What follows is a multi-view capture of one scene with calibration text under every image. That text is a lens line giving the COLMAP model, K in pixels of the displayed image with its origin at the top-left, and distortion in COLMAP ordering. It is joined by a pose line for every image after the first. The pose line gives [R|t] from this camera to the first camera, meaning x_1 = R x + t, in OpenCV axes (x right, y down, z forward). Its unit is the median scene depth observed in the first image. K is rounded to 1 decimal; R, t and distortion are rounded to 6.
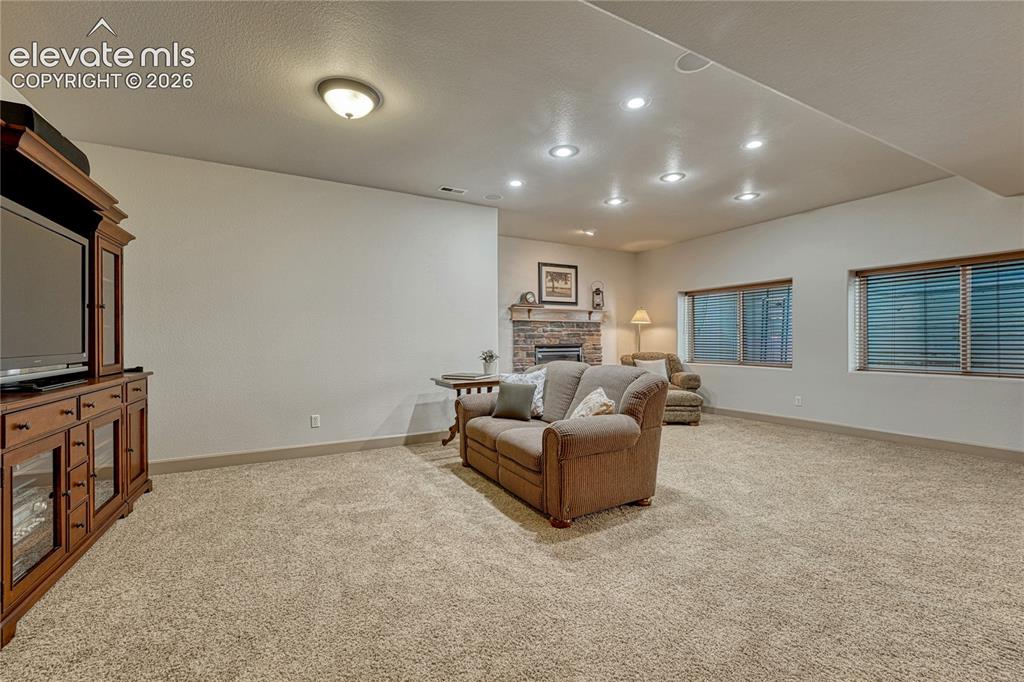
lens RADIAL K [[431.9, 0, 512.0], [0, 431.9, 341.0], [0, 0, 1]] dist [0.000985, 0.000013]
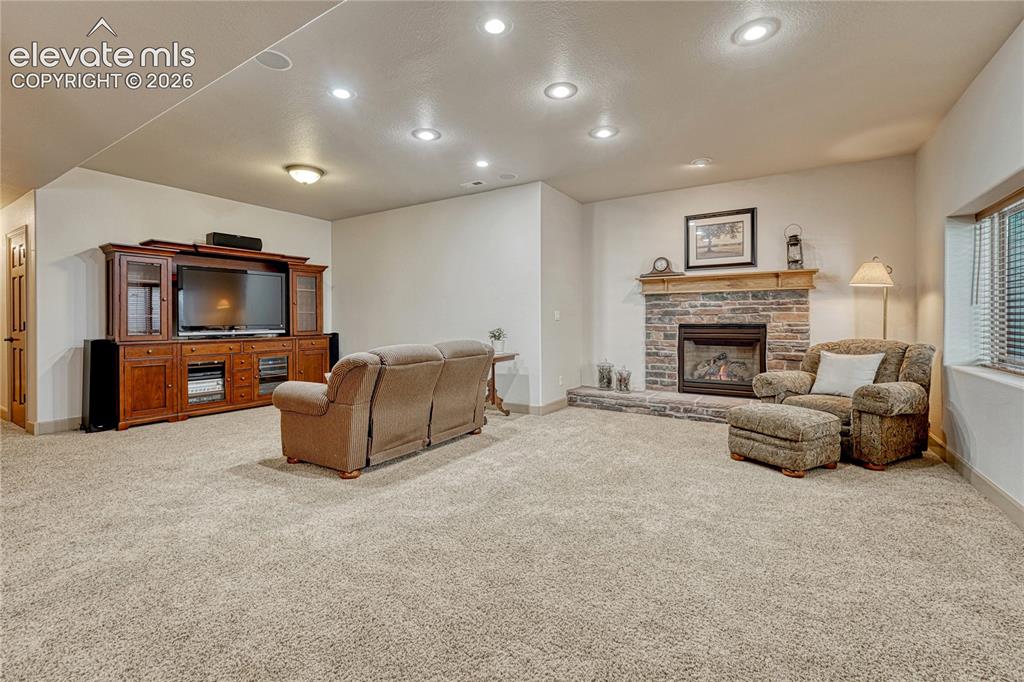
lens RADIAL K [[432.3, 0, 500.4], [0, 432.3, 322.8], [0, 0, 1]] dist [-0.001094, -0.005070]
pose [[0.490466, 0.007714, -0.871426, 0.572407], [0.001020, 0.999955, 0.009426, -0.000678], [0.871460, -0.005512, 0.490436, 0.335380]]
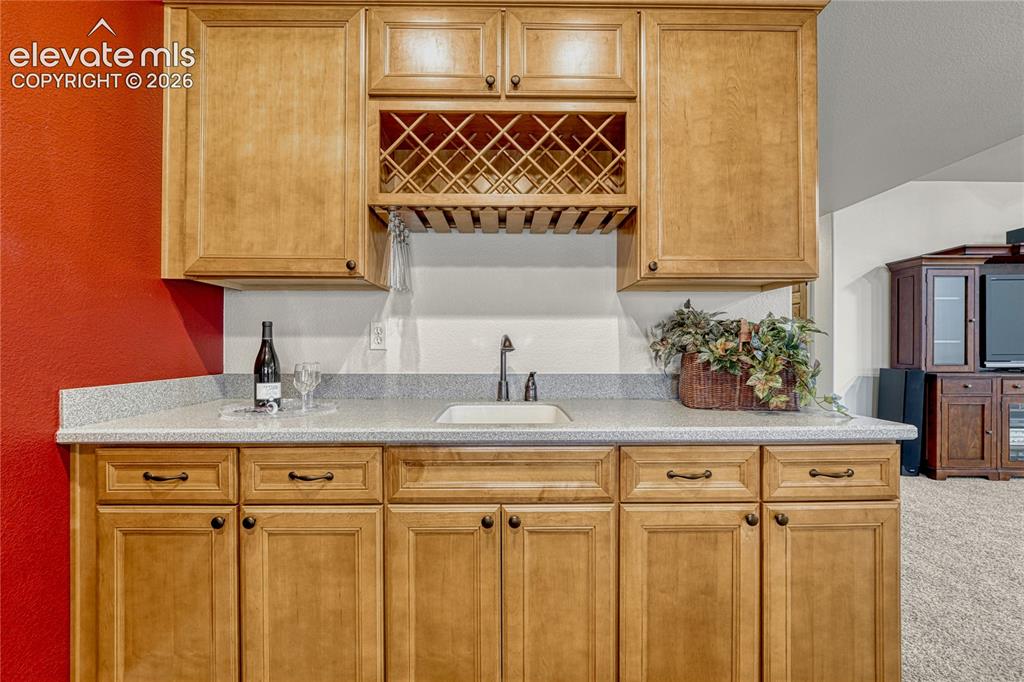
lens RADIAL K [[431.8, 0, 512.0], [0, 431.8, 341.0], [0, 0, 1]] dist [-0.001791, -0.004952]
pose [[-0.451136, -0.005560, -0.892438, 0.453214], [0.002023, 0.999972, -0.007252, -0.003281], [0.892453, -0.005077, -0.451112, -0.054972]]
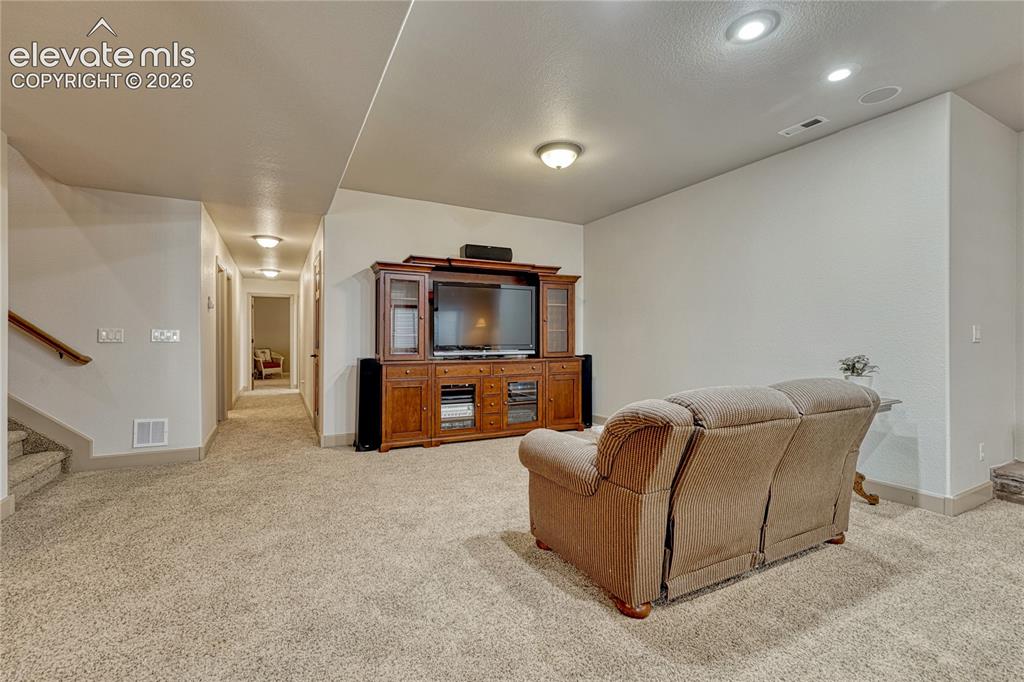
lens RADIAL K [[431.9, 0, 512.0], [0, 431.9, 341.0], [0, 0, 1]] dist [0.000985, 0.000013]
pose [[-0.001645, 0.009447, -0.999954, 0.374701], [-0.001648, 0.999954, 0.009450, -0.002711], [0.999997, 0.001664, -0.001629, 0.344603]]
